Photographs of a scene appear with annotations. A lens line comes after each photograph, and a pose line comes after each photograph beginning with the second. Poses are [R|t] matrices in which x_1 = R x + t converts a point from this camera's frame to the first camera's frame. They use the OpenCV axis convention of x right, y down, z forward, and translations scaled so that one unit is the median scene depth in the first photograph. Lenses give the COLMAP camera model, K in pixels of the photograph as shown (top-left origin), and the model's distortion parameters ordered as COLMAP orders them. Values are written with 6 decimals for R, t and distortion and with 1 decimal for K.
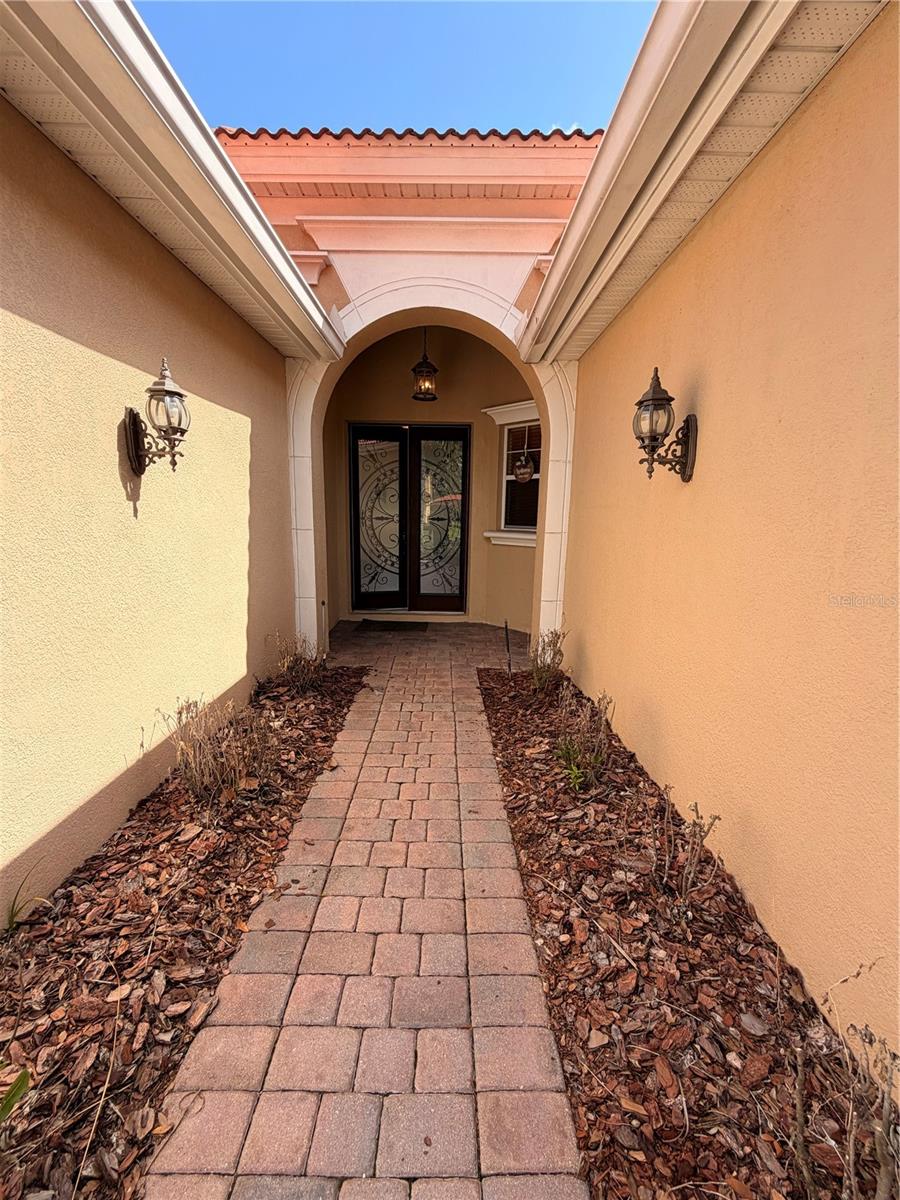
lens RADIAL K [[477.5, 0, 446.5], [0, 477.5, 598.3], [0, 0, 1]] dist [-0.000348, 0.000155]
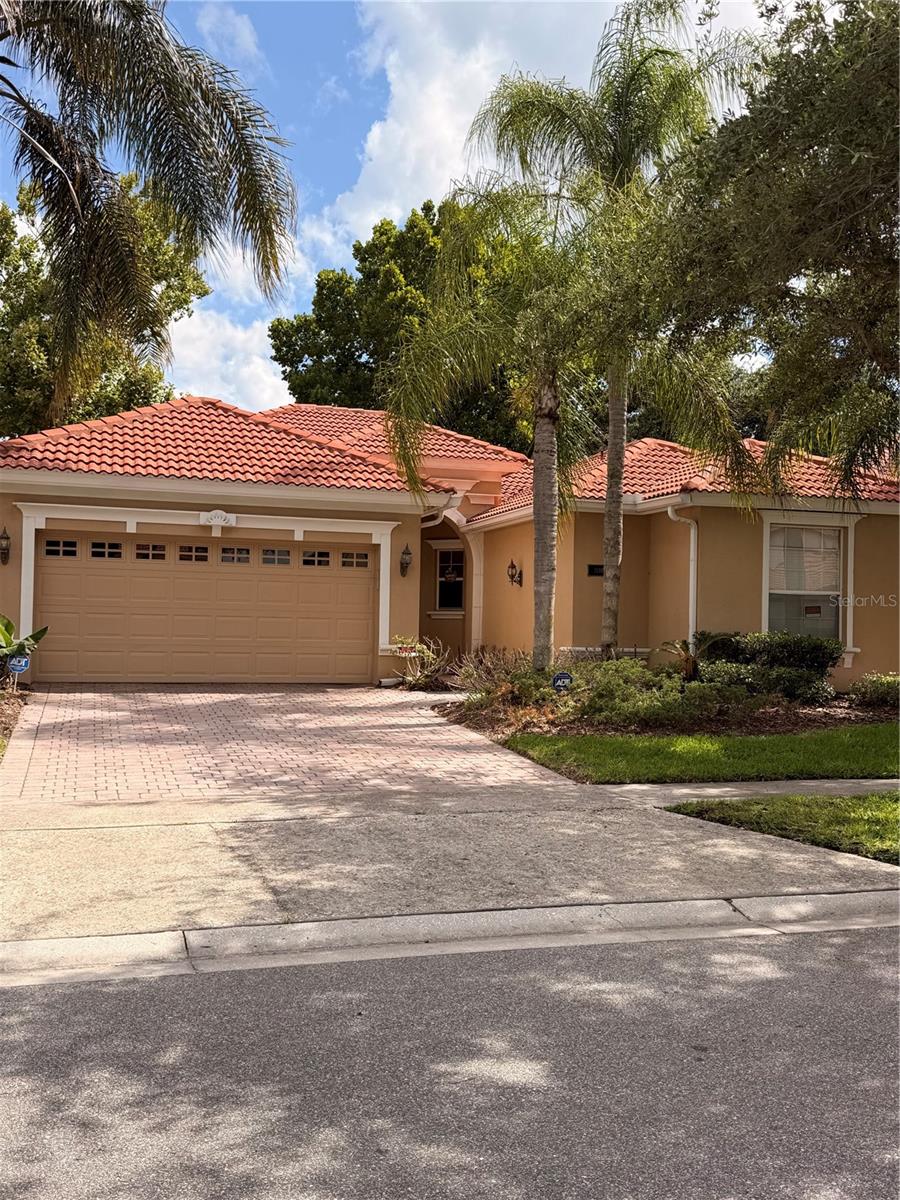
lens RADIAL K [[1193.0, 0, 450.0], [0, 1193.0, 600.0], [0, 0, 1]] dist [0.123092, -0.010799]
pose [[0.954864, 0.007440, 0.296951, -1.495213], [0.052632, 0.979631, -0.193786, 0.873216], [-0.292345, 0.200668, 0.935022, -4.023392]]
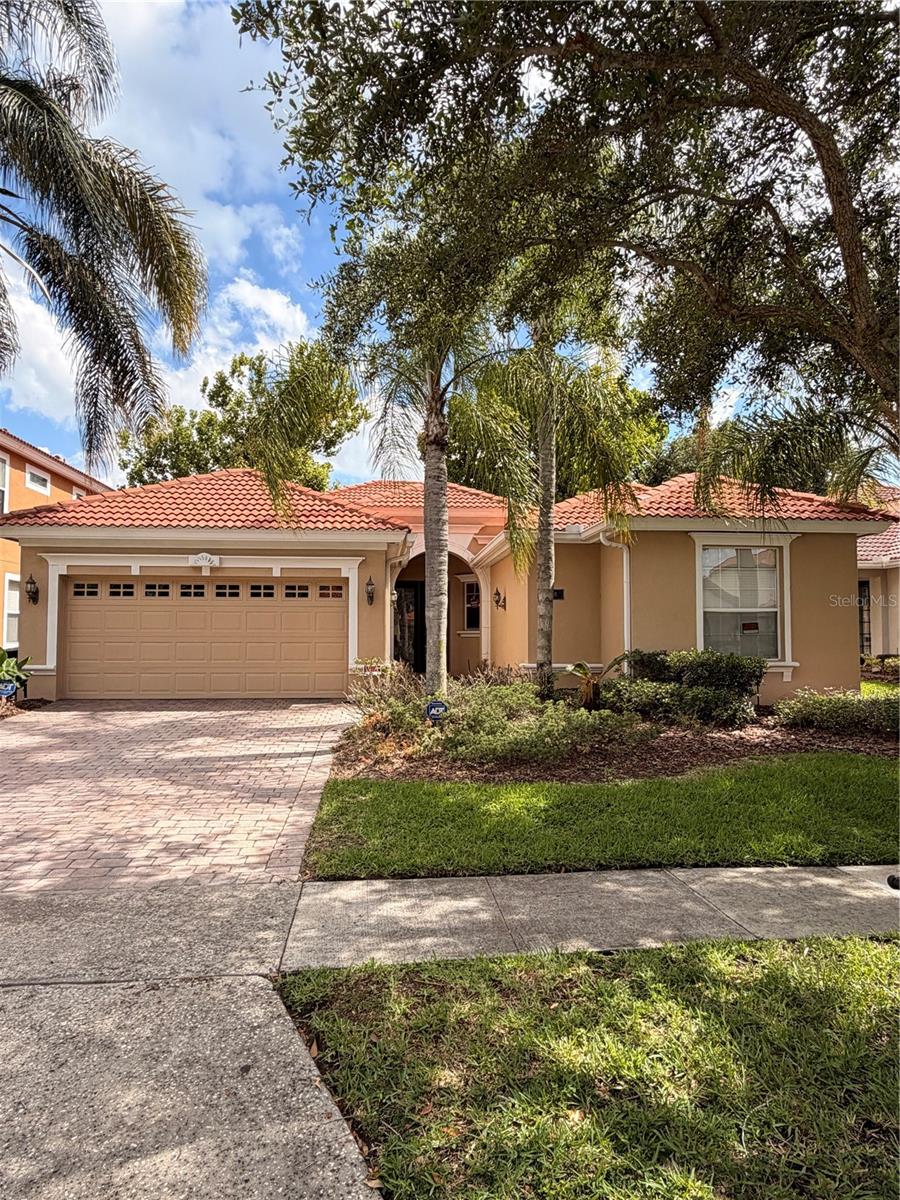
lens RADIAL K [[712.2, 0, 450.0], [0, 712.2, 600.0], [0, 0, 1]] dist [0.028163, 0.001036]
pose [[0.995739, -0.013025, 0.091290, -0.329978], [0.033633, 0.973078, -0.228010, 0.614498], [-0.085863, 0.230109, 0.969370, -2.871212]]
